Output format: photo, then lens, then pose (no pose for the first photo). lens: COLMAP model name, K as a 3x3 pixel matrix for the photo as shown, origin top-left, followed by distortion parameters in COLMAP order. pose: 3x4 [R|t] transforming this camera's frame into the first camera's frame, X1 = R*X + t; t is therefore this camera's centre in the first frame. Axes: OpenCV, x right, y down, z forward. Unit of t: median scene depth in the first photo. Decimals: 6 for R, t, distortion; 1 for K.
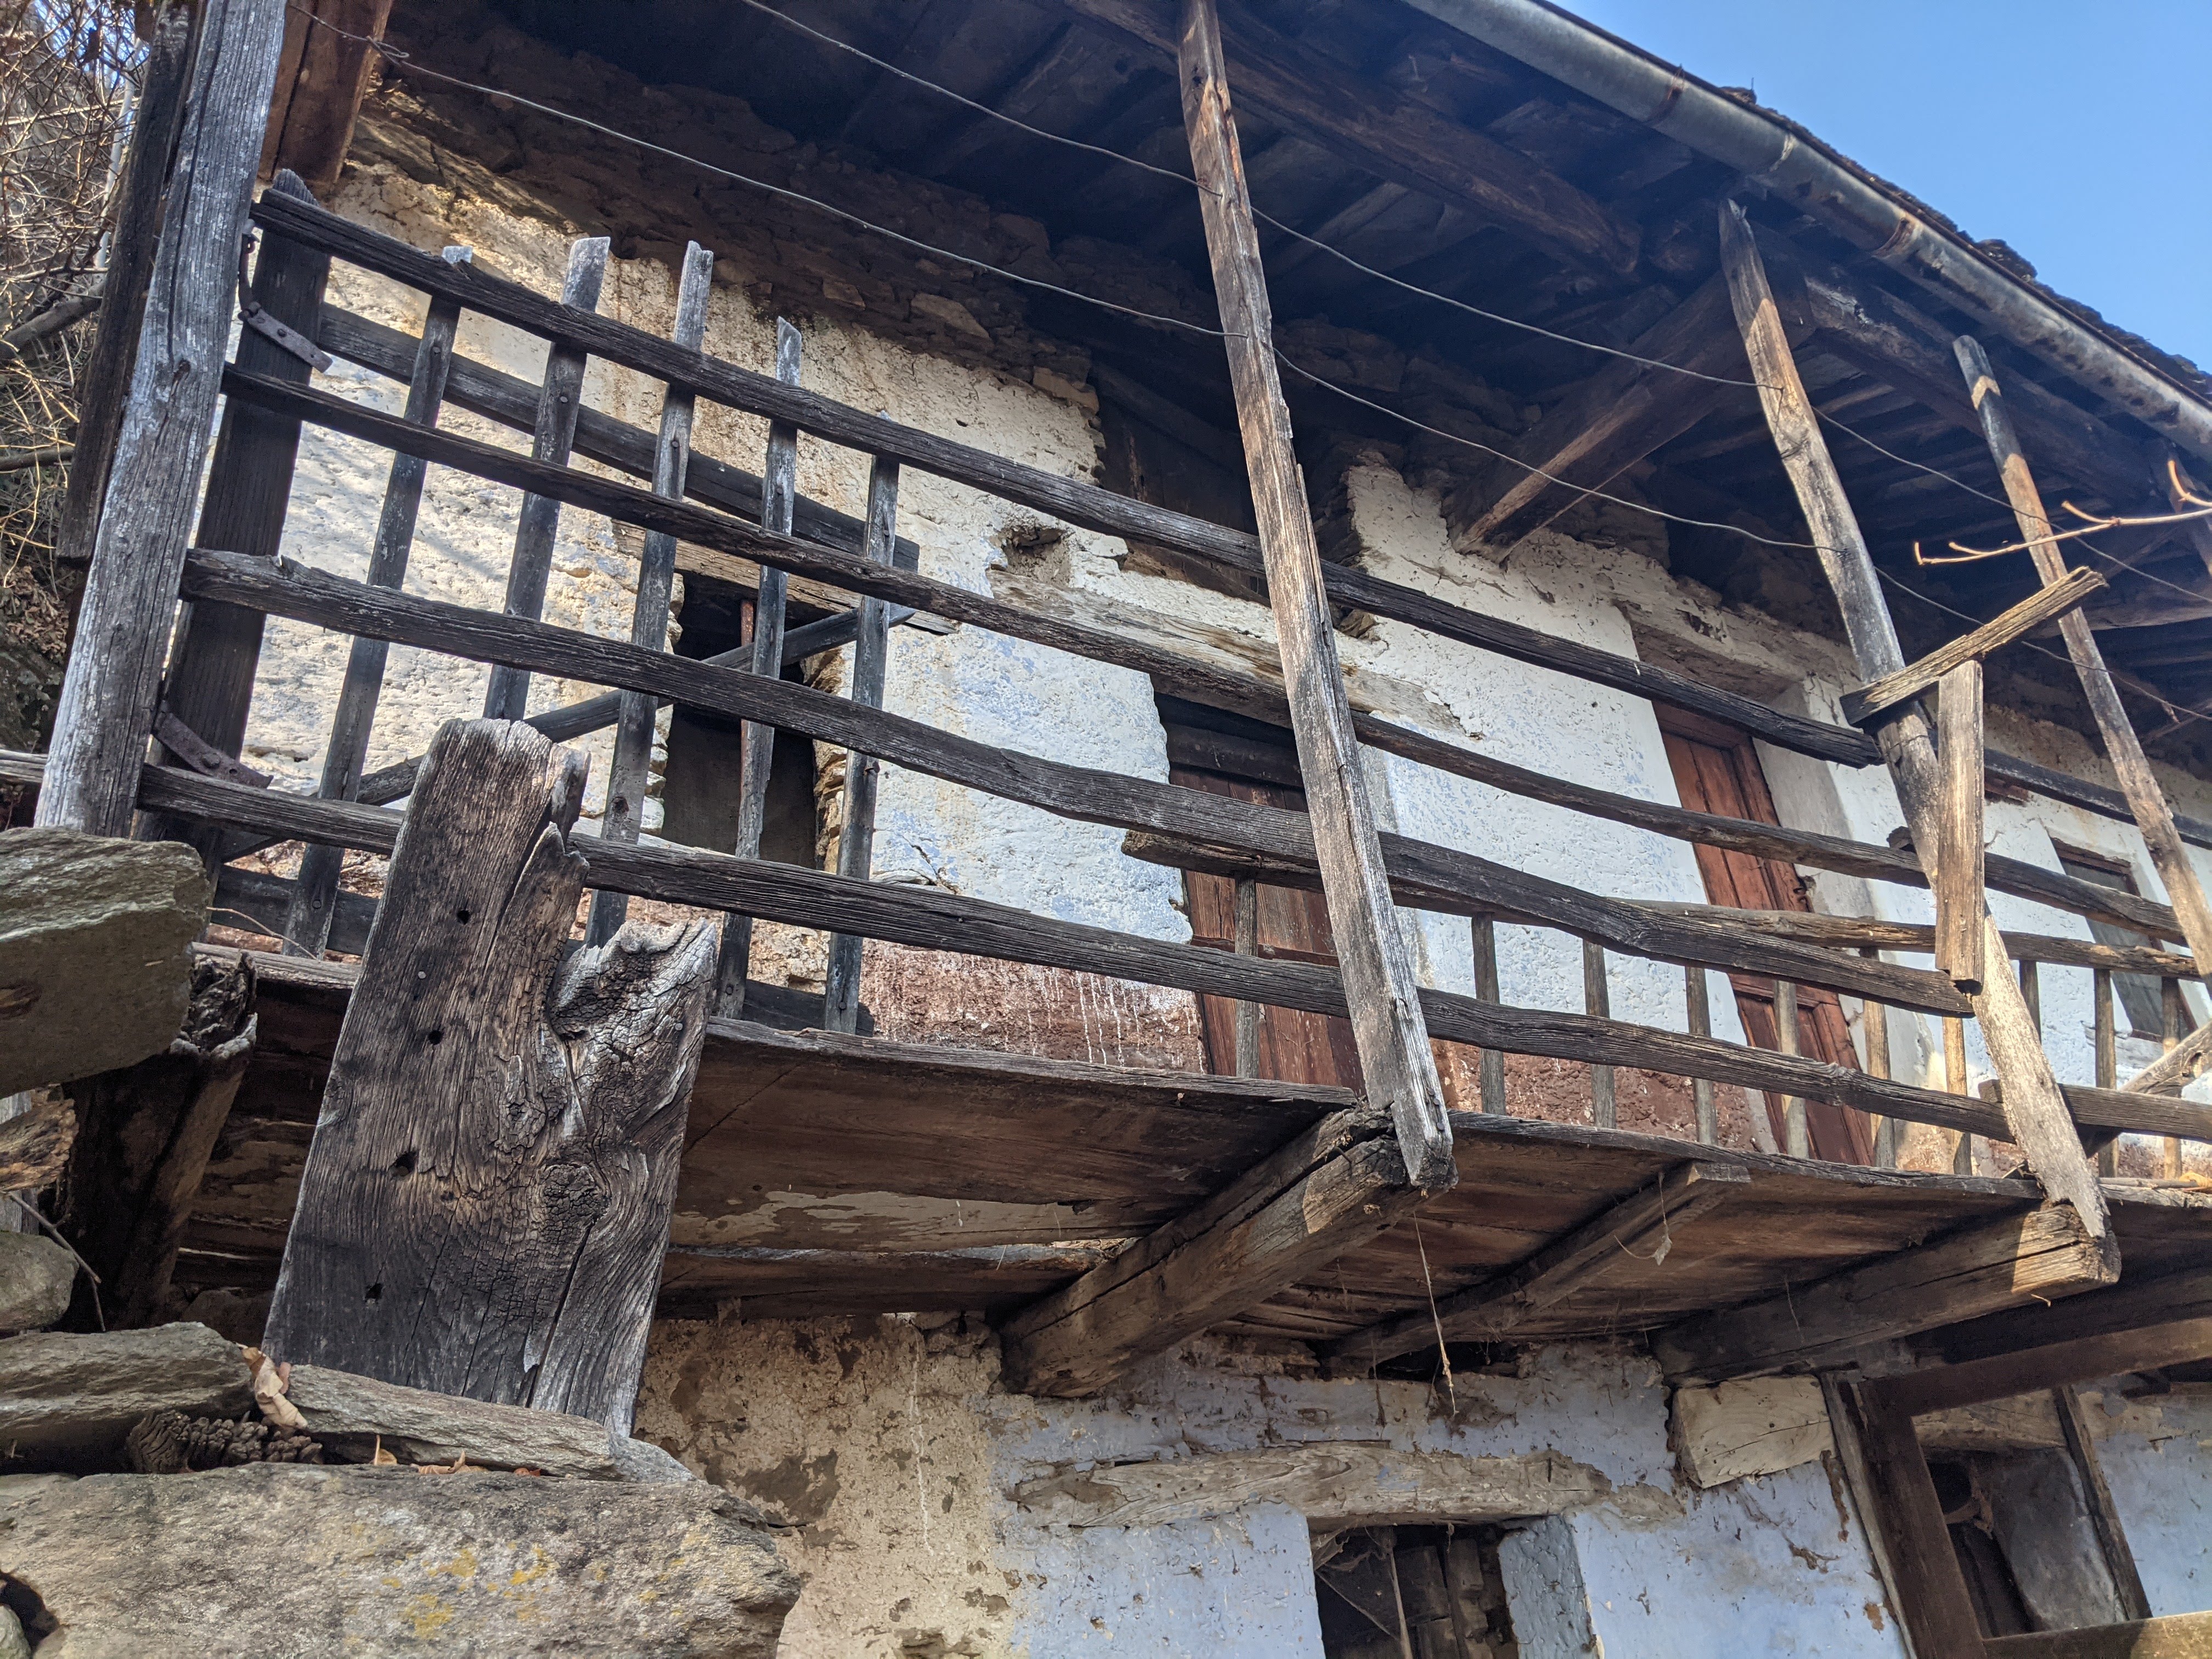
lens RADIAL K [[1786.0, 0, 1151.9], [0, 1786.0, 827.0], [0, 0, 1]] dist [0.080857, -0.128464]
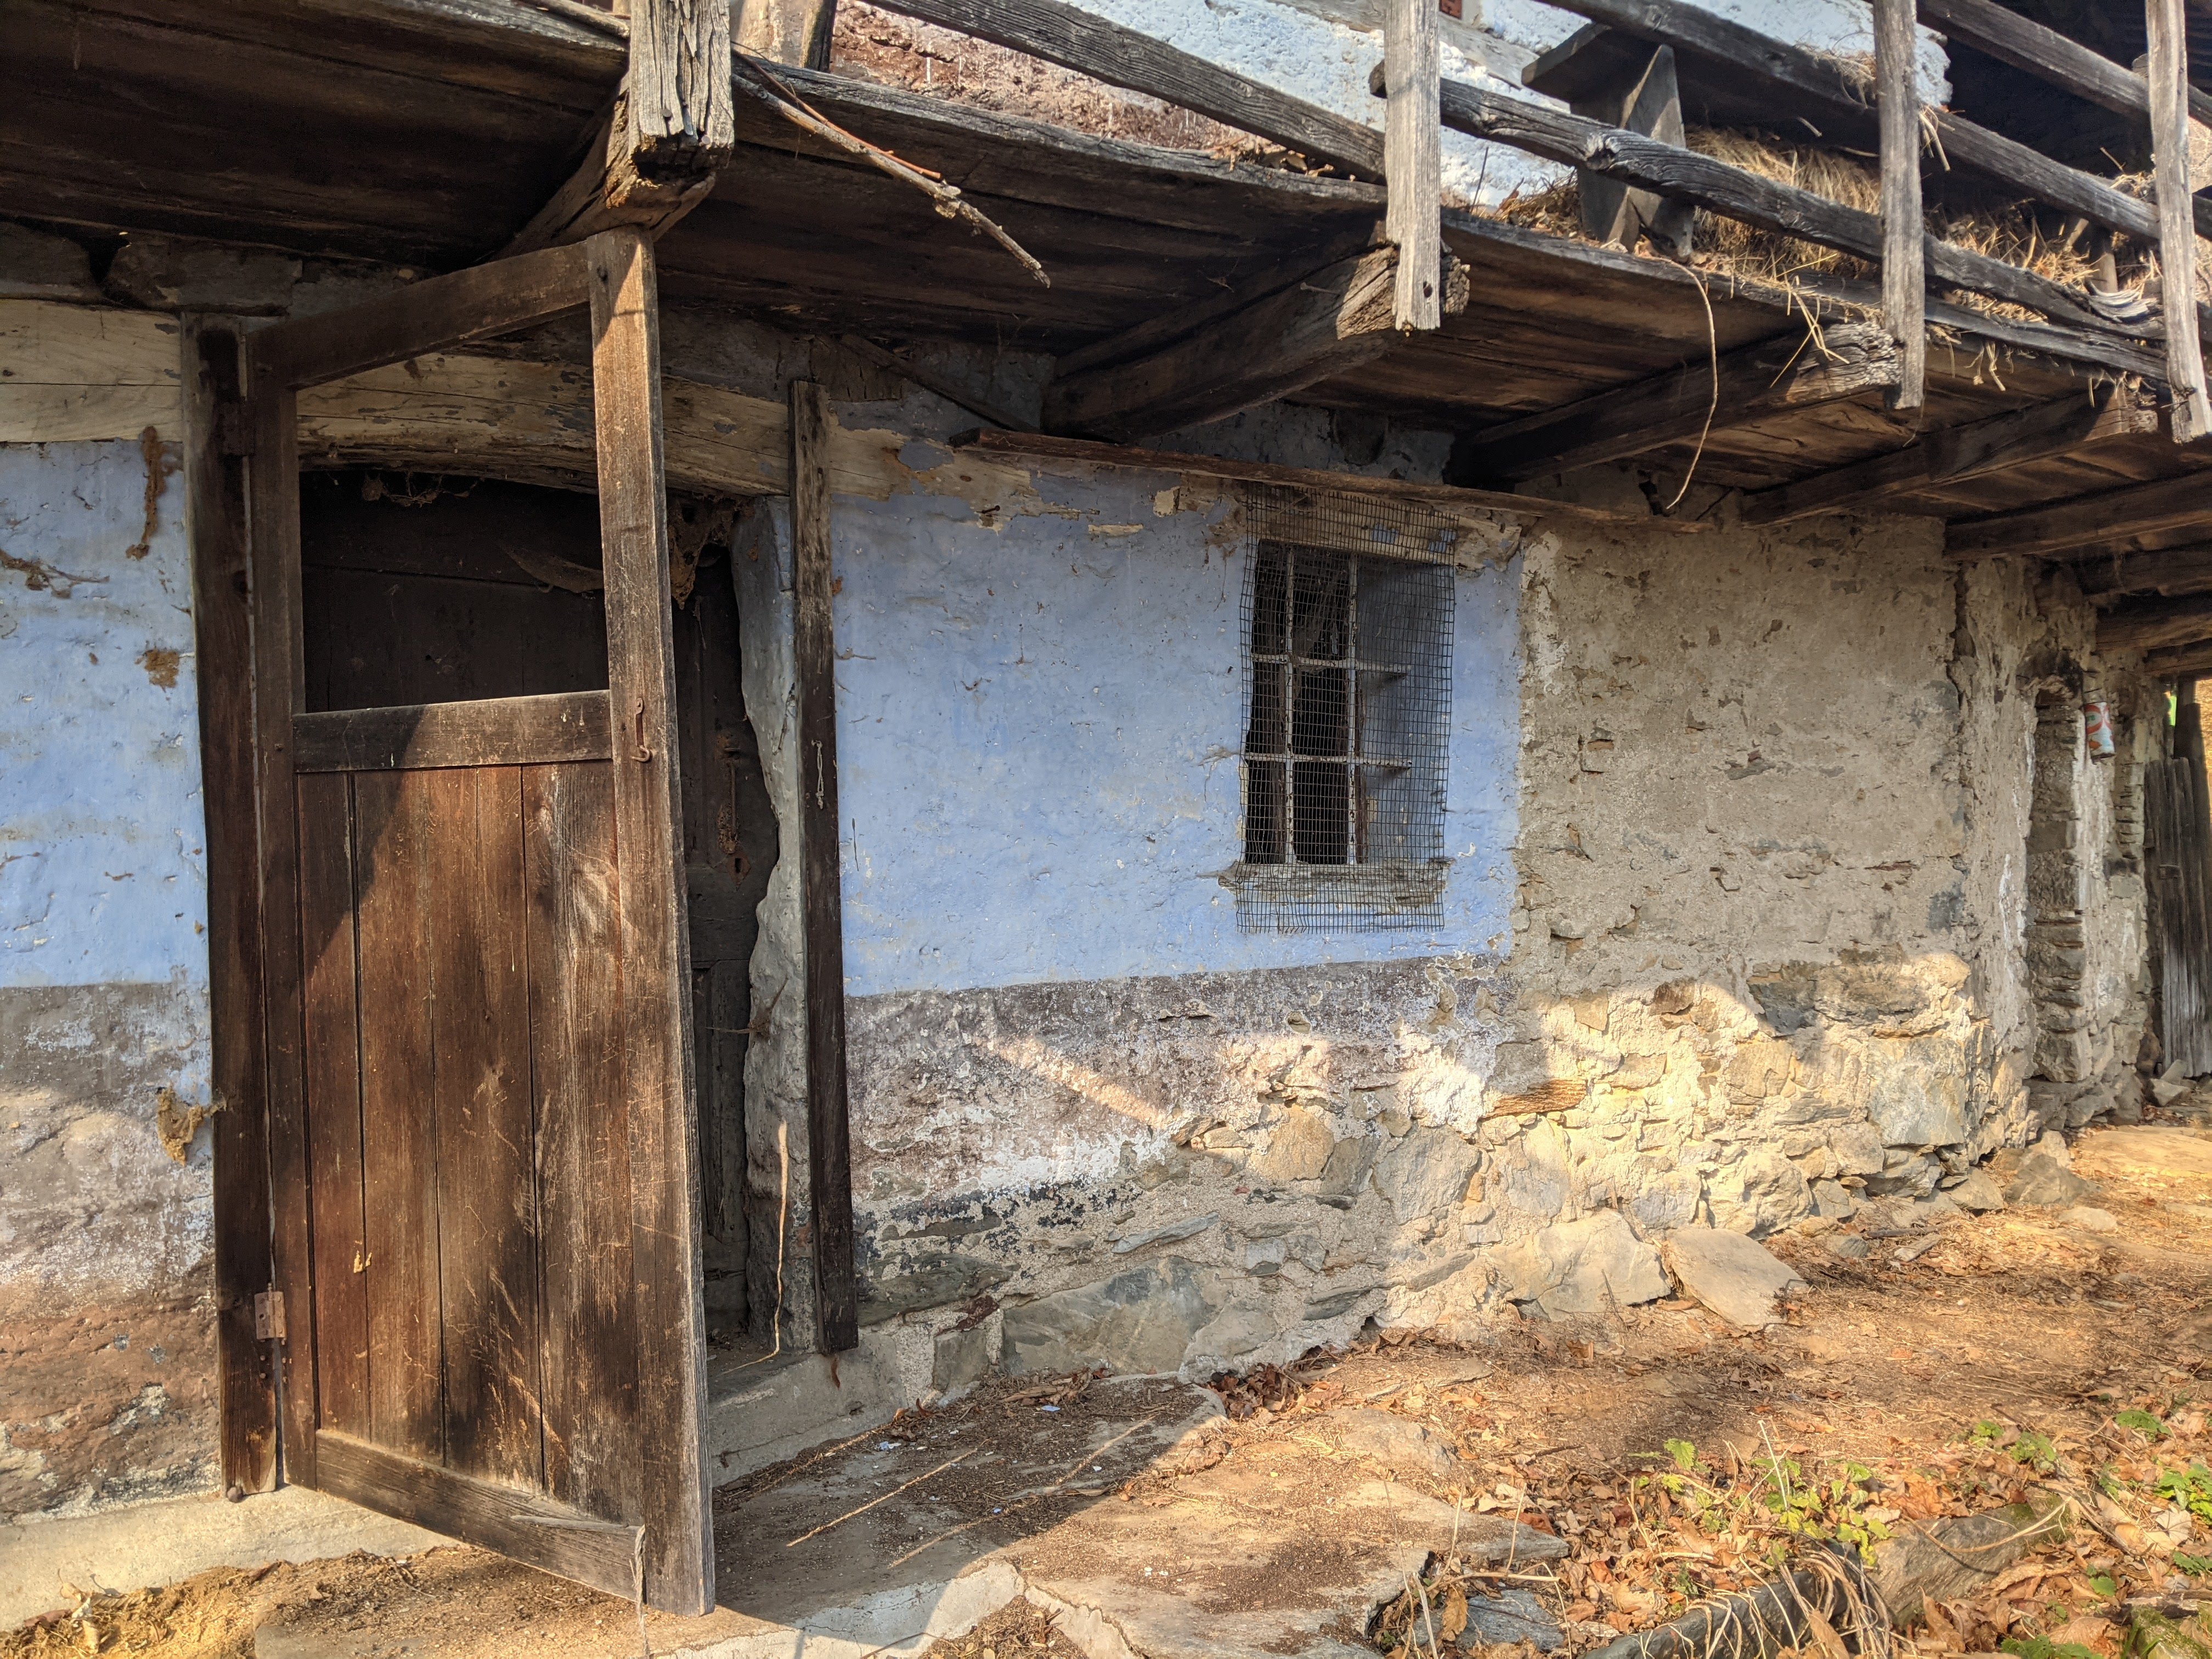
lens RADIAL K [[1786.0, 0, 1155.0], [0, 1786.0, 859.3], [0, 0, 1]] dist [0.080857, -0.128464]
pose [[0.993720, 0.103887, 0.041565, 0.981024], [-0.111005, 0.868591, 0.482937, 0.176404], [0.014067, -0.484518, 0.874668, 0.507335]]
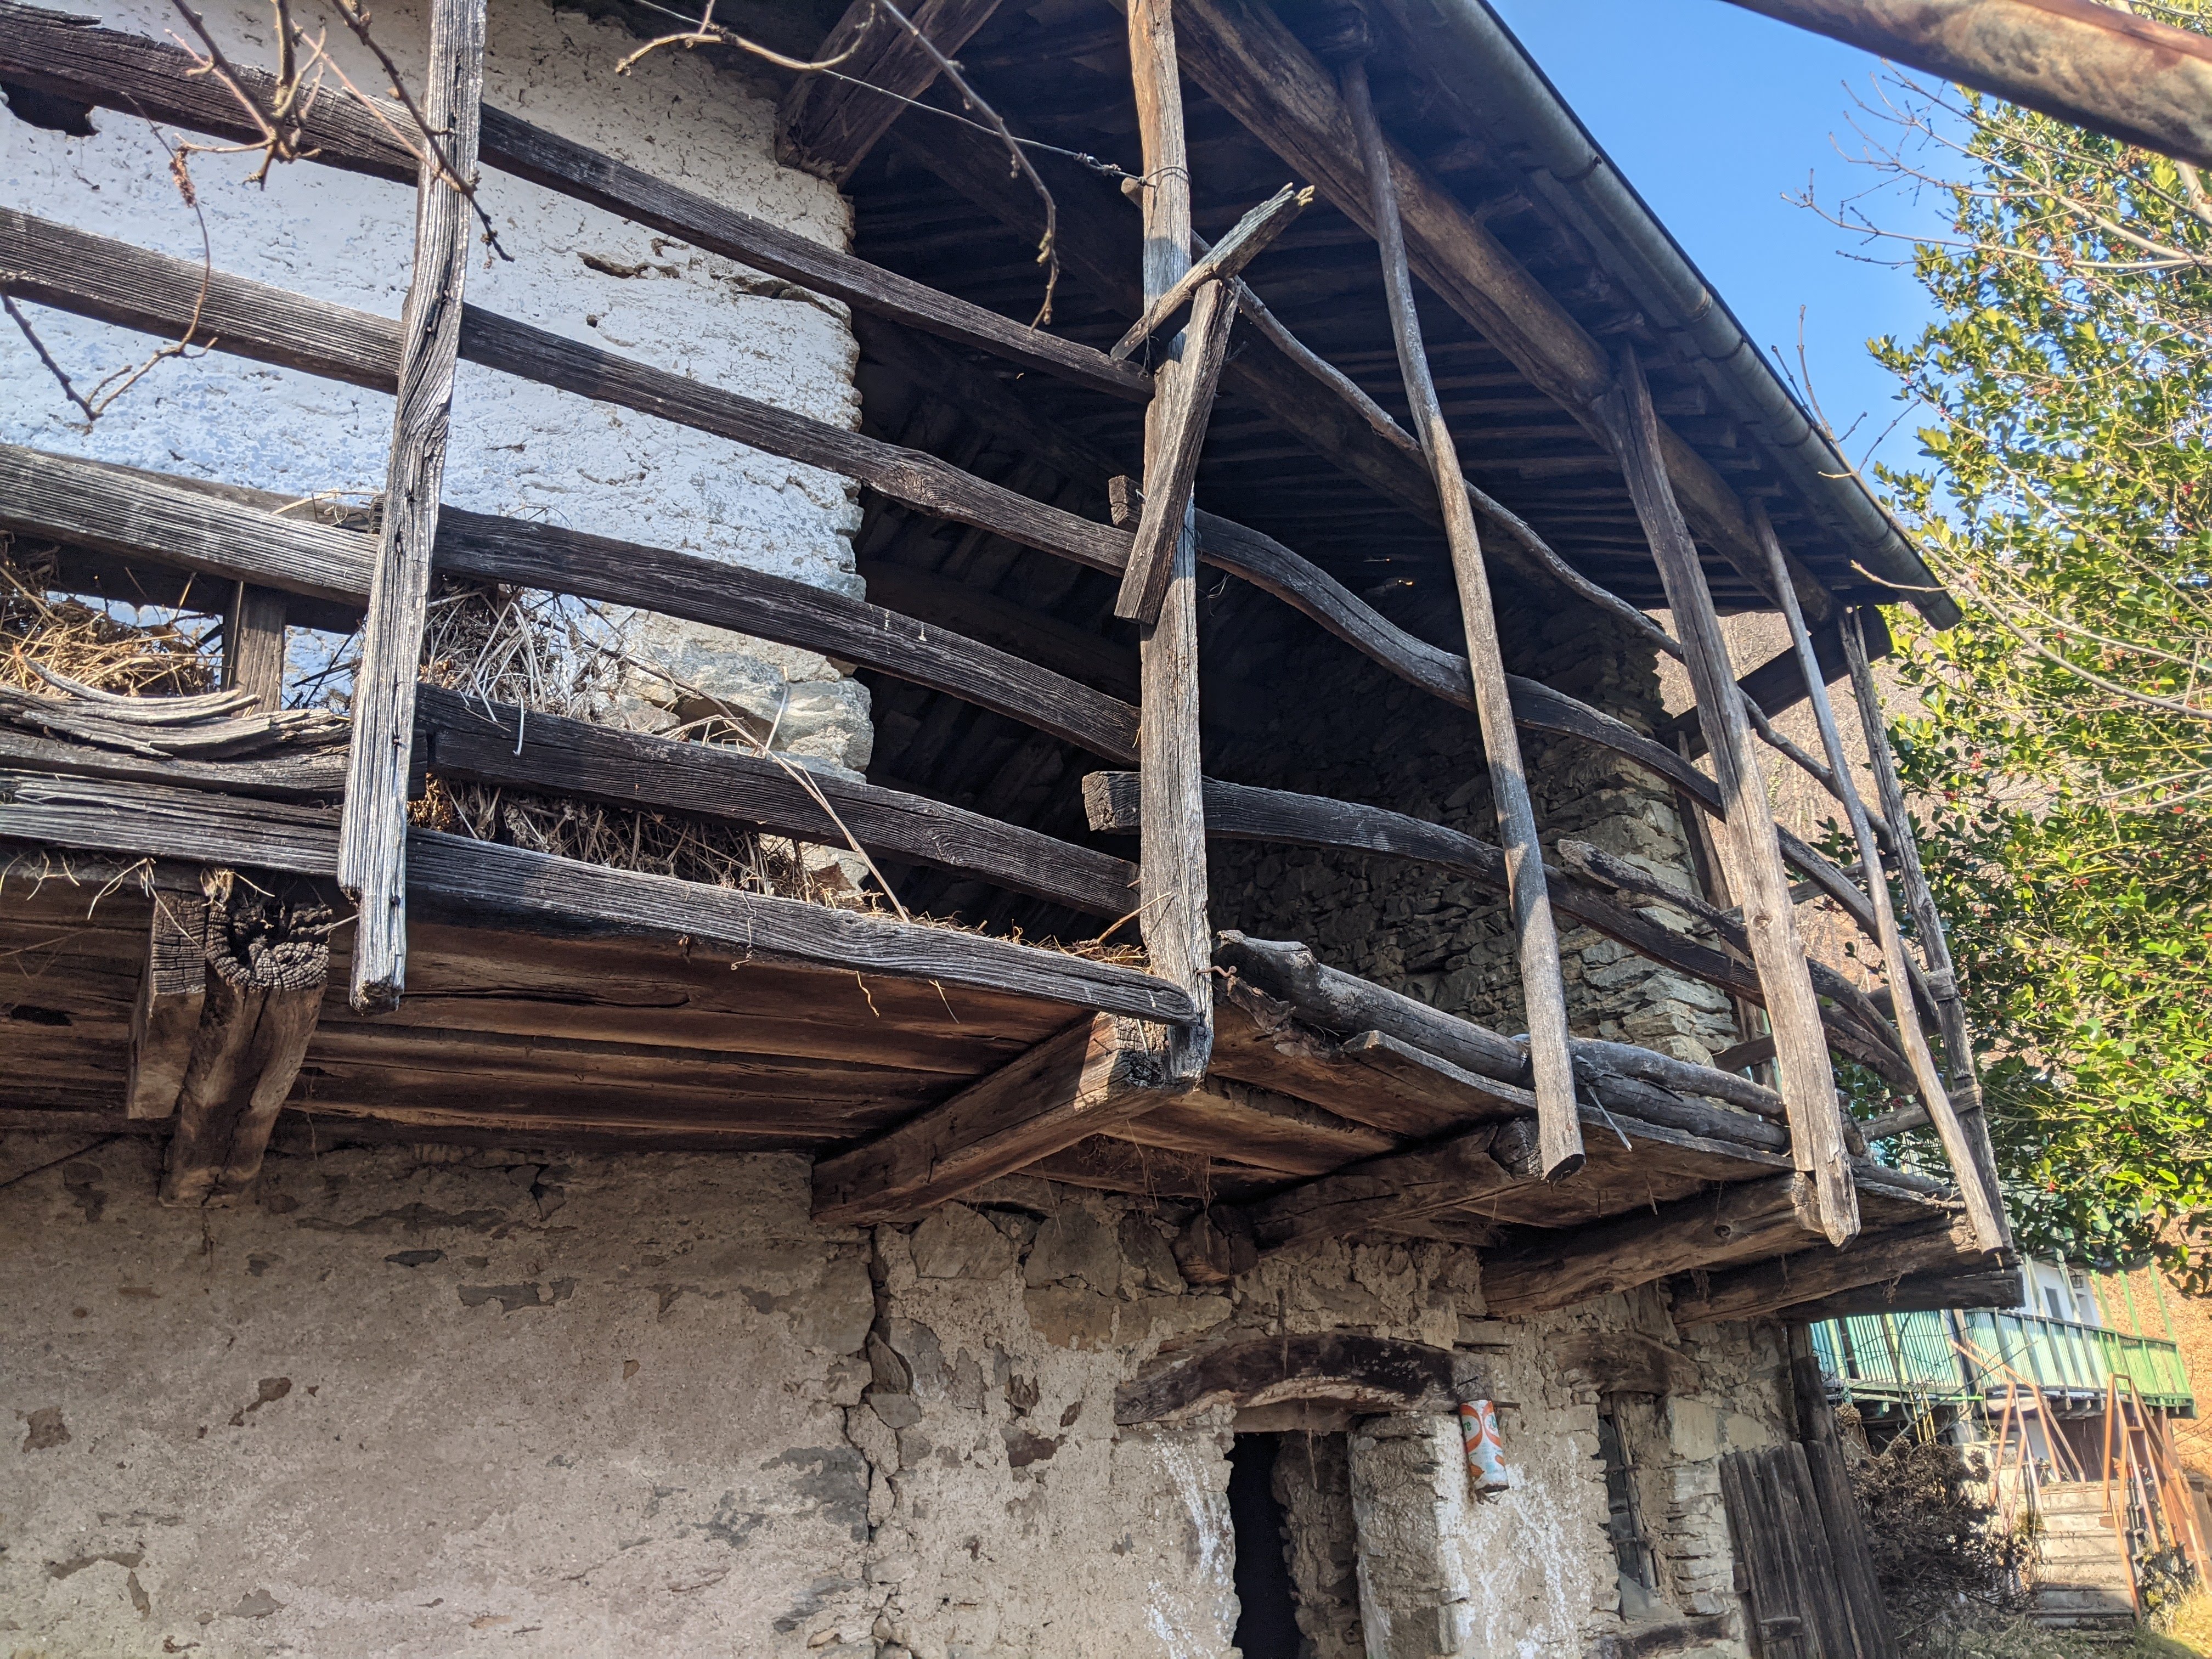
lens RADIAL K [[1786.0, 0, 1123.4], [0, 1786.0, 836.3], [0, 0, 1]] dist [0.080857, -0.128464]
pose [[0.998438, 0.053779, -0.015116, 1.992153], [-0.050664, 0.985736, 0.160493, 0.307962], [0.023532, -0.159476, 0.986921, 1.268193]]
